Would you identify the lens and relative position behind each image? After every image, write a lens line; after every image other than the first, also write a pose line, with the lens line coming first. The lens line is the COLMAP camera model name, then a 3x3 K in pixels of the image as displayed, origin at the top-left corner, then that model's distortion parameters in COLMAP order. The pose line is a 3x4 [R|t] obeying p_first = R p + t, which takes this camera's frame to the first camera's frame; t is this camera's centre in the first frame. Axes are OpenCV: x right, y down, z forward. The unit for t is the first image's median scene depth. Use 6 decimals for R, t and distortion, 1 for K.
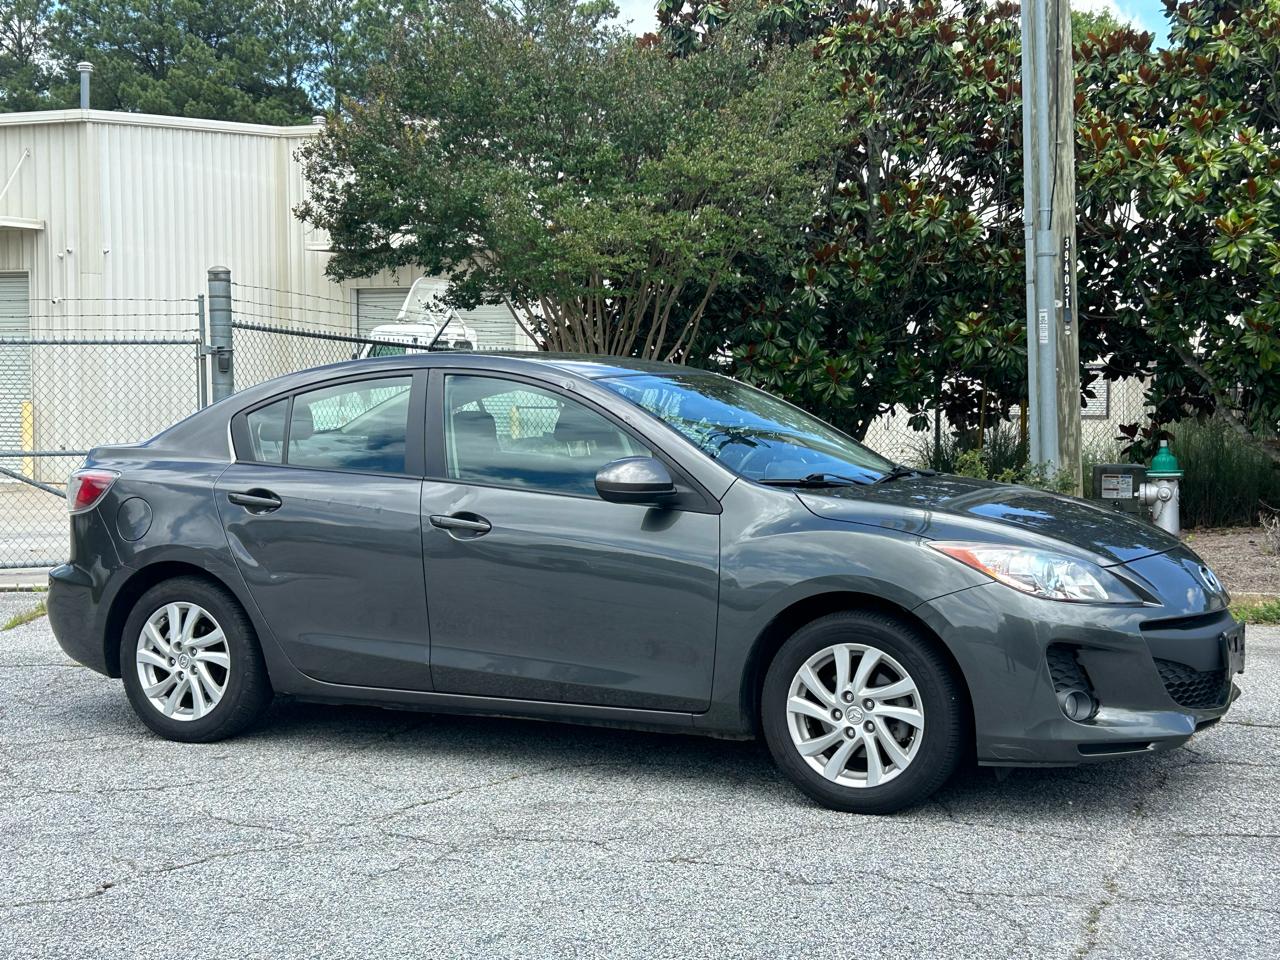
lens RADIAL K [[1660.2, 0, 651.9], [0, 1660.2, 486.4], [0, 0, 1]] dist [0.023227, 0.000000]
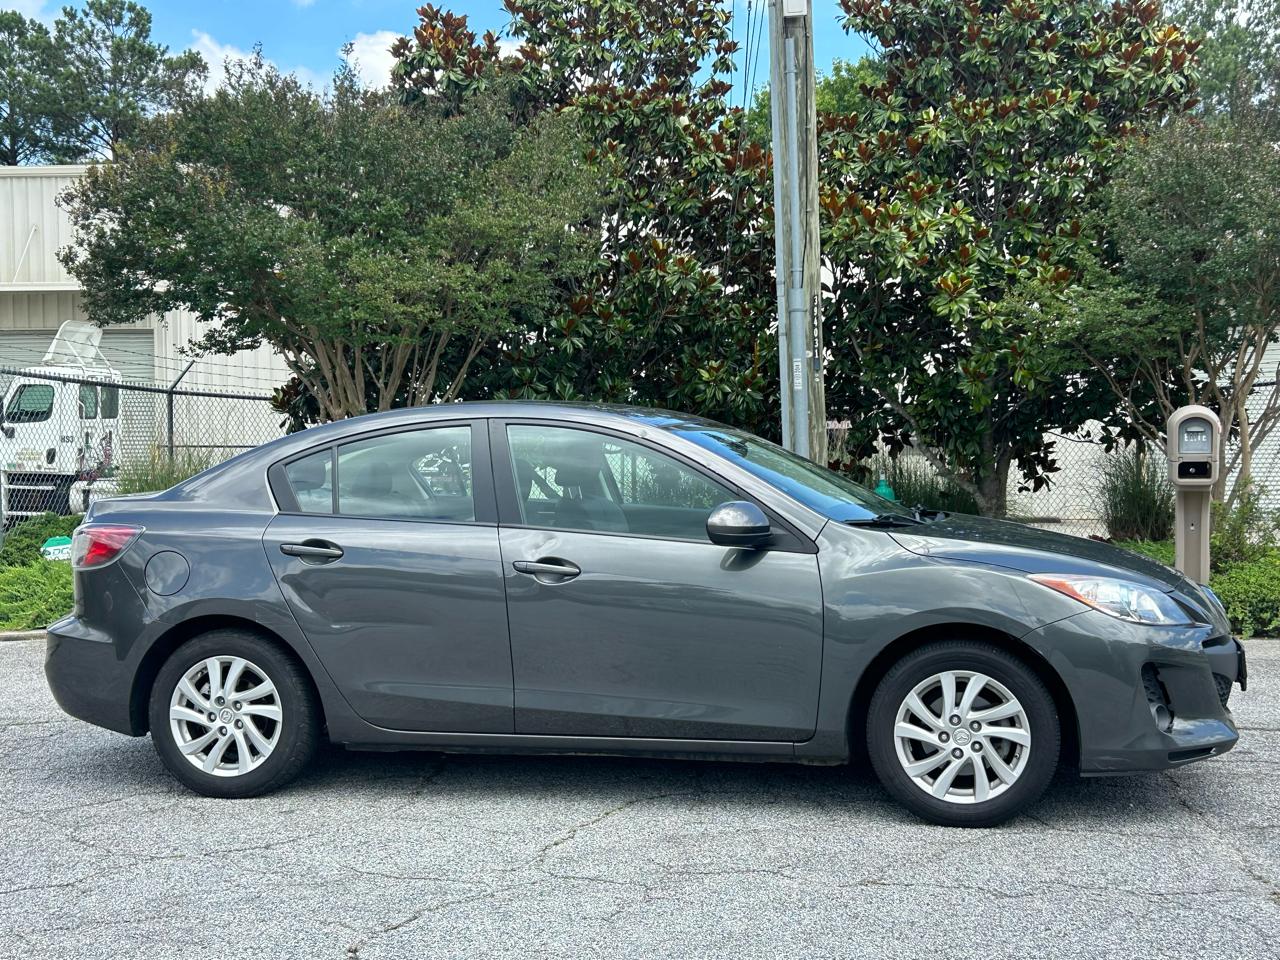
lens RADIAL K [[1546.7, 0, 632.3], [0, 1546.7, 478.8], [0, 0, 1]] dist [0.015082, 0.000000]
pose [[0.973024, -0.012821, 0.230349, -0.267314], [0.018724, 0.999549, -0.023458, -0.009283], [-0.229944, 0.027139, 0.972825, 0.049906]]
